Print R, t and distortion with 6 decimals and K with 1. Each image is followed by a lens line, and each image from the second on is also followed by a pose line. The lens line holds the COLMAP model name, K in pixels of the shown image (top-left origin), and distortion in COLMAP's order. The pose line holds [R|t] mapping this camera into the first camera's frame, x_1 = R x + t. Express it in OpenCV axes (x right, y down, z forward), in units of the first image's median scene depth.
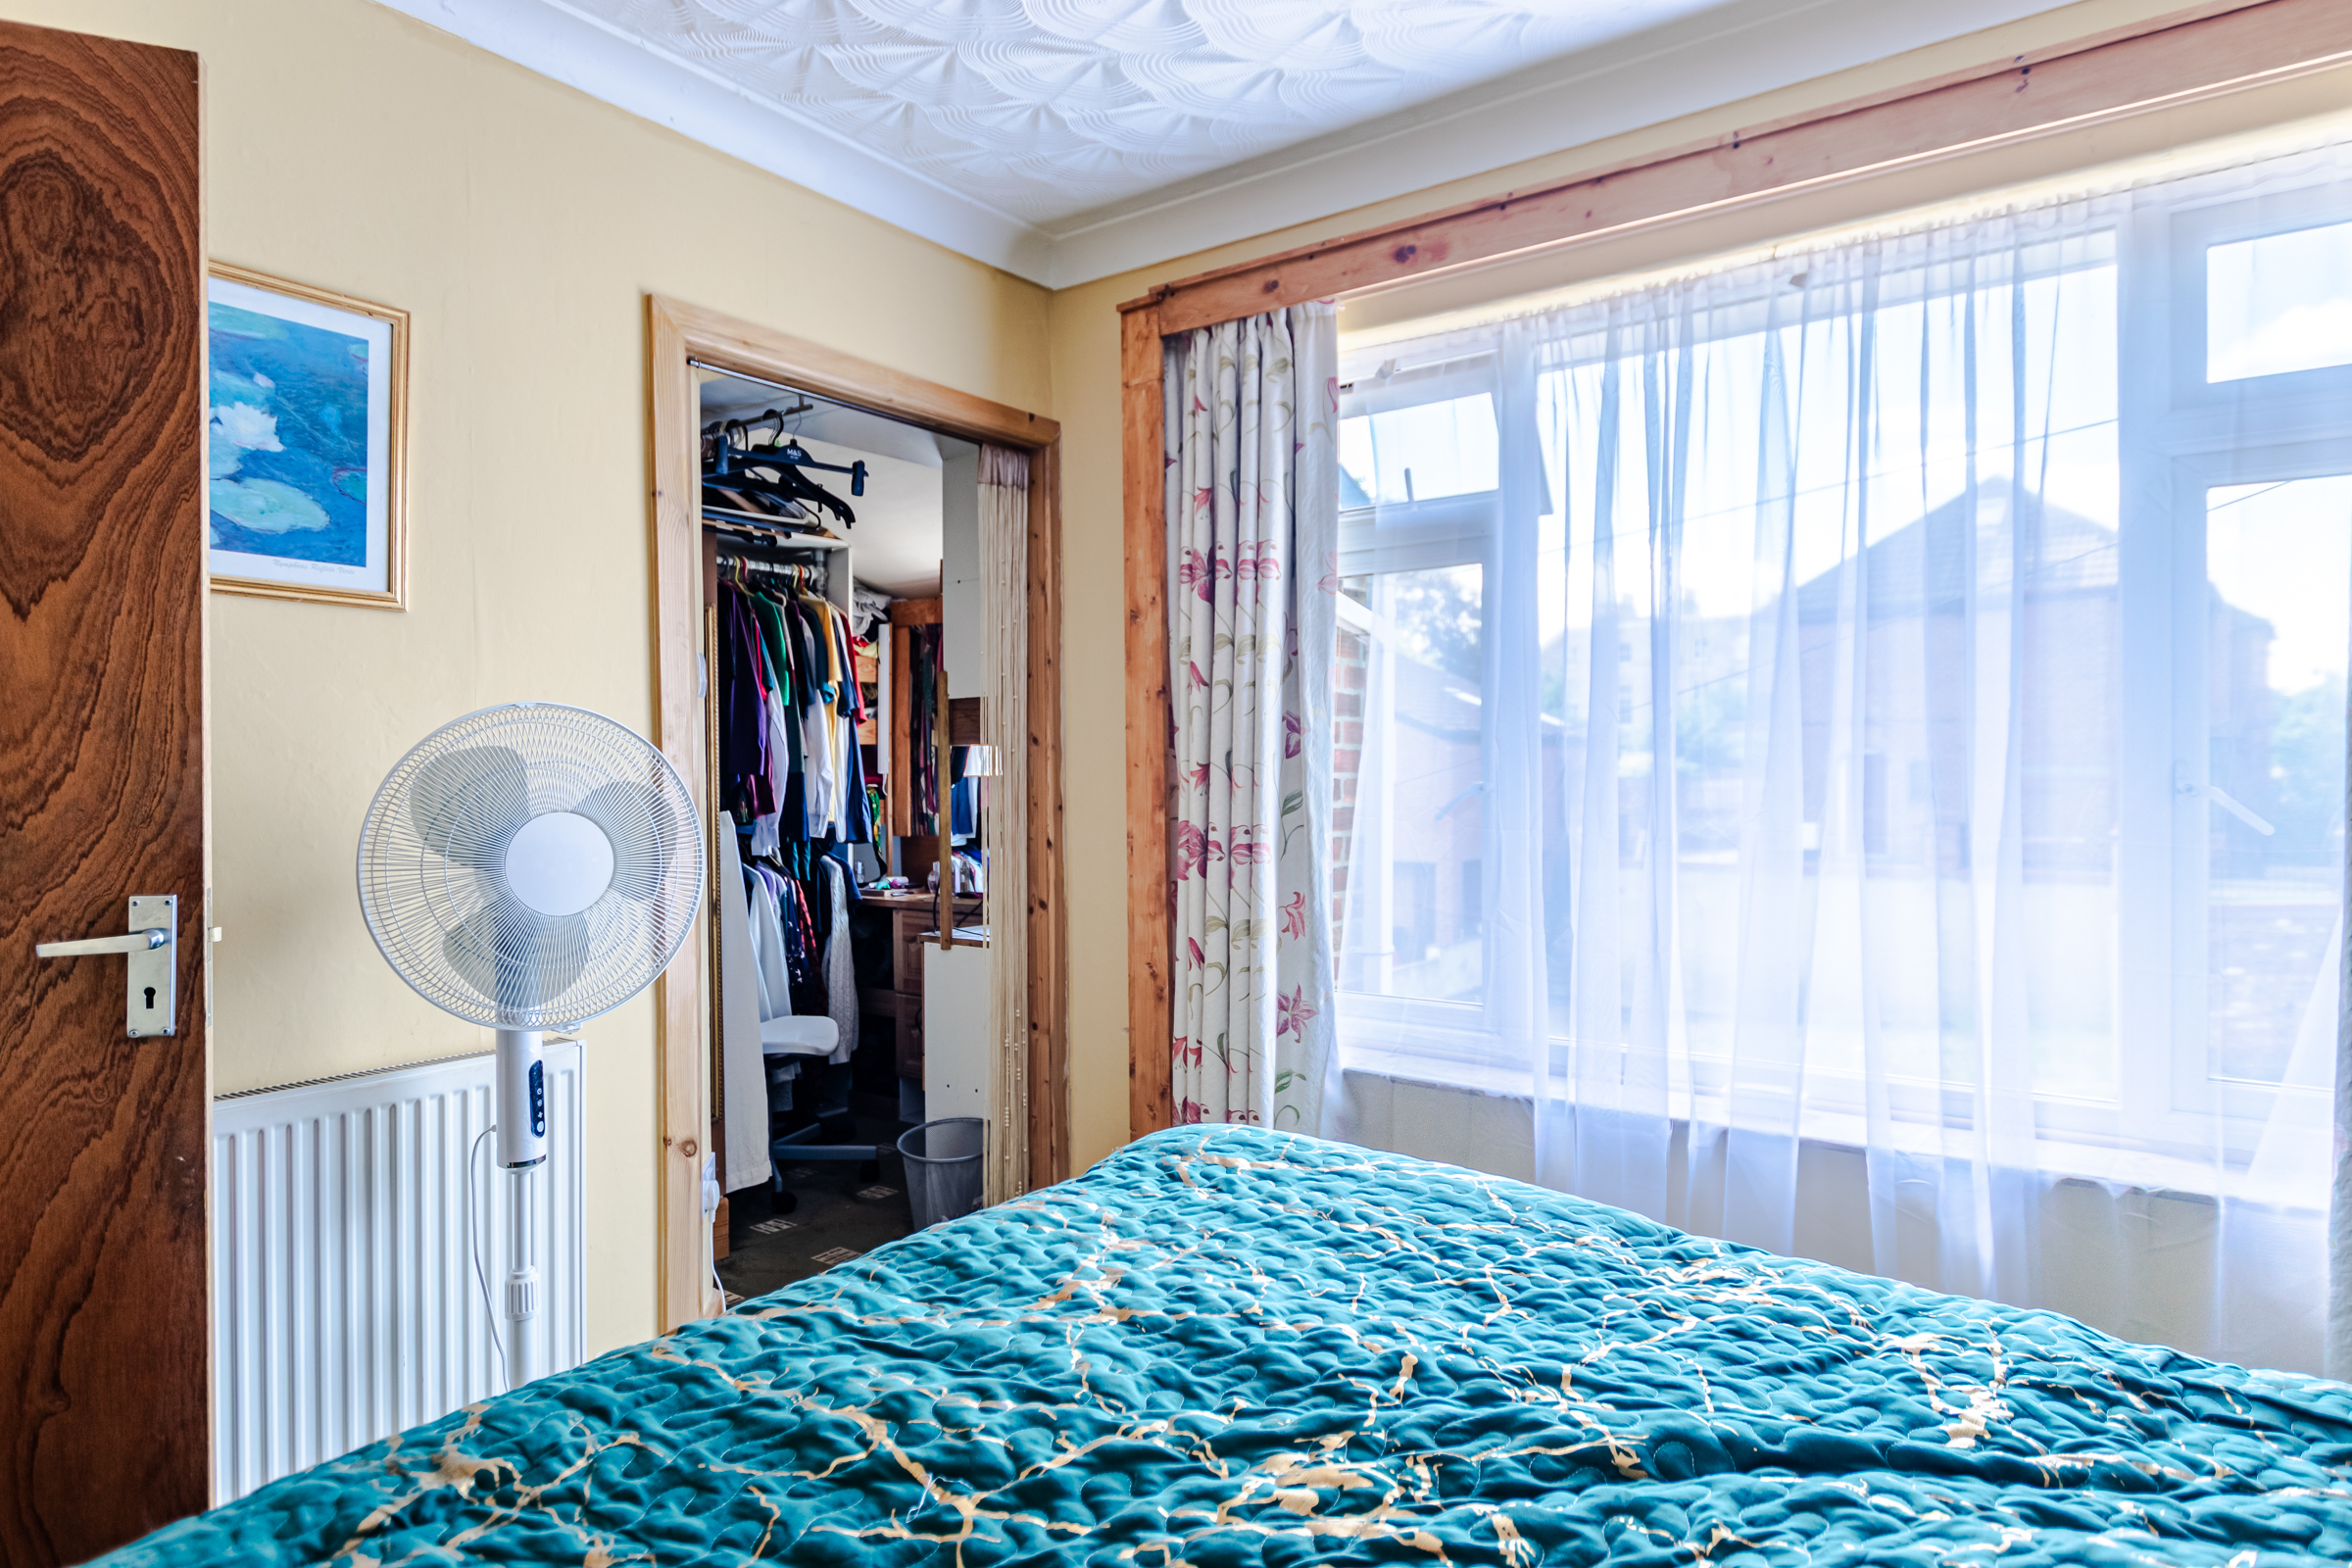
lens RADIAL K [[1368.8, 0, 1175.1], [0, 1368.8, 788.9], [0, 0, 1]] dist [0.002673, 0.000758]
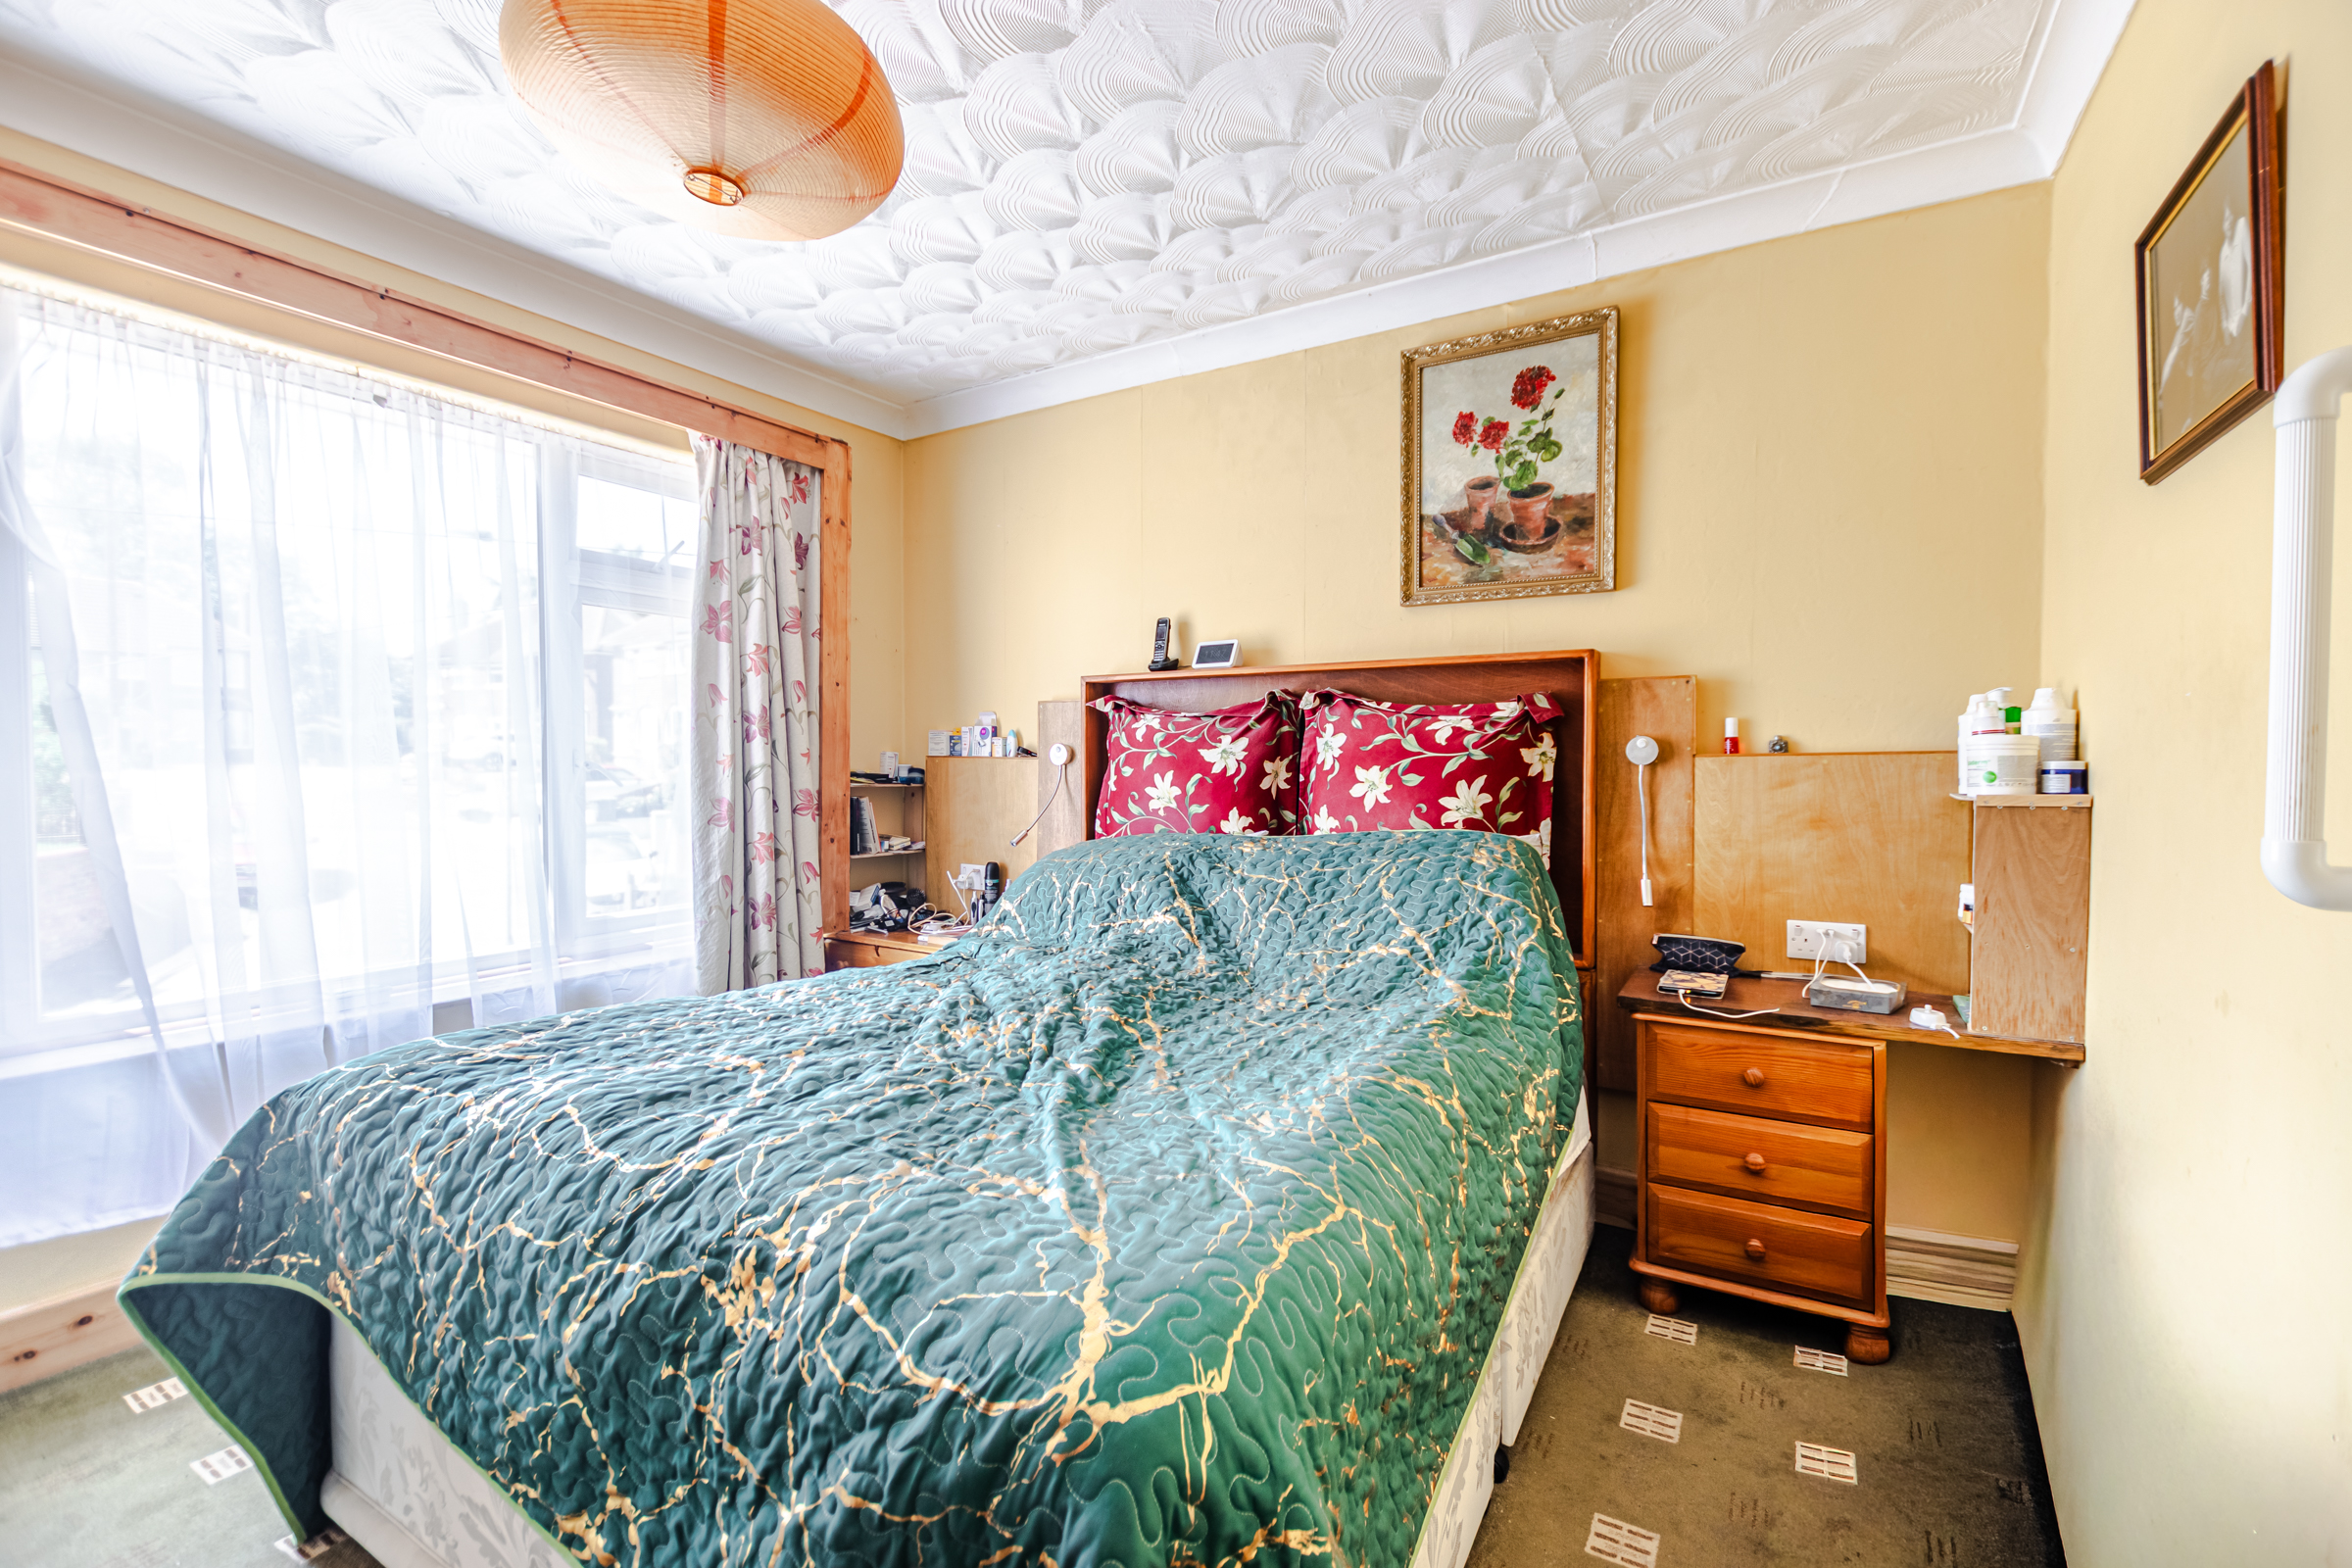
lens RADIAL K [[1021.2, 0, 1175.3], [0, 1021.2, 775.1], [0, 0, 1]] dist [-0.000354, -0.000052]
pose [[-0.103473, -0.014490, 0.994527, -0.730731], [0.011201, 0.999813, 0.015733, 0.003773], [-0.994569, 0.012767, -0.103292, 0.334429]]
